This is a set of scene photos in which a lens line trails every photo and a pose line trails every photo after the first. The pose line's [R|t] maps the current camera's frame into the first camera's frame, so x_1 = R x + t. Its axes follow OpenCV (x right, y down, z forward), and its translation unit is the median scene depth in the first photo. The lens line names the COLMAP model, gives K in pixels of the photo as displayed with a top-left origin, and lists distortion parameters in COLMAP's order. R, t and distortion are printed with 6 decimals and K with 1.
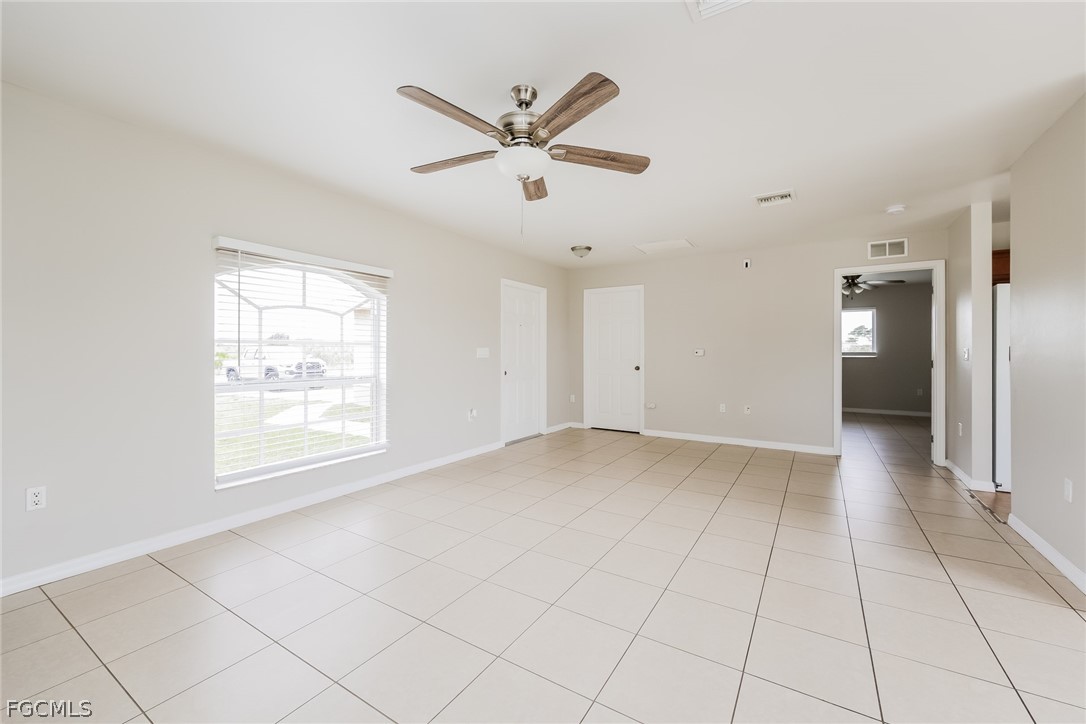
lens RADIAL K [[433.2, 0, 547.6], [0, 433.2, 355.4], [0, 0, 1]] dist [0.009171, -0.001737]
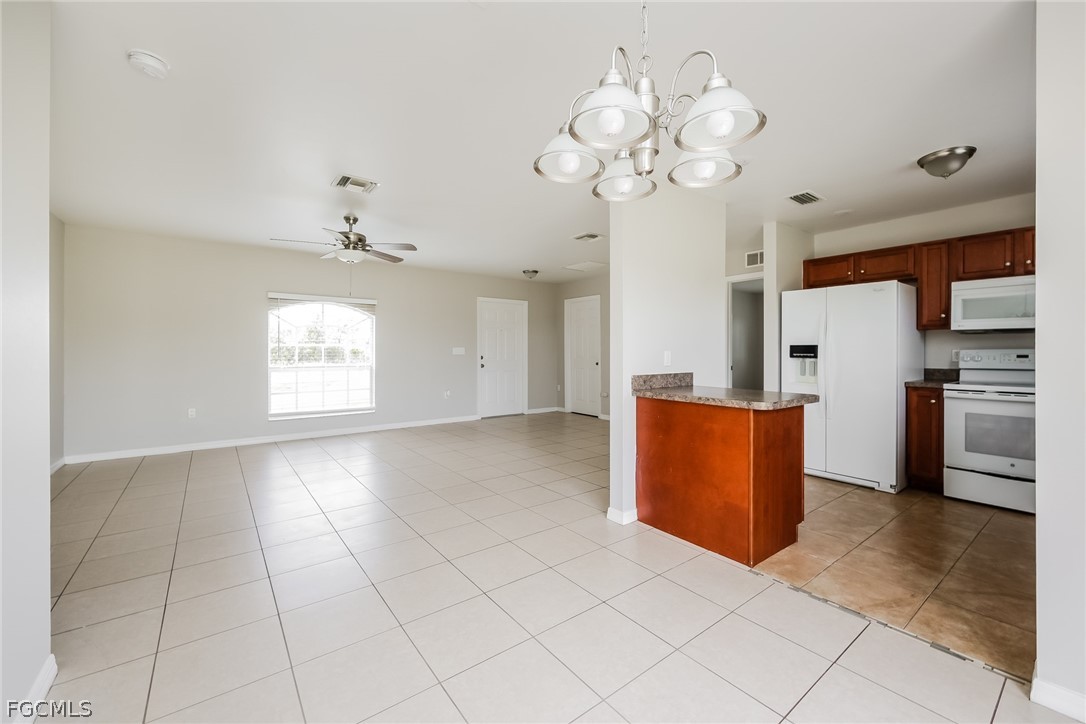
lens RADIAL K [[433.2, 0, 547.7], [0, 433.2, 353.4], [0, 0, 1]] dist [0.009171, -0.001737]
pose [[0.935629, 0.001777, -0.352980, 0.594757], [-0.001665, 0.999998, 0.000621, 0.000507], [0.352980, 0.000007, 0.935631, -0.212829]]
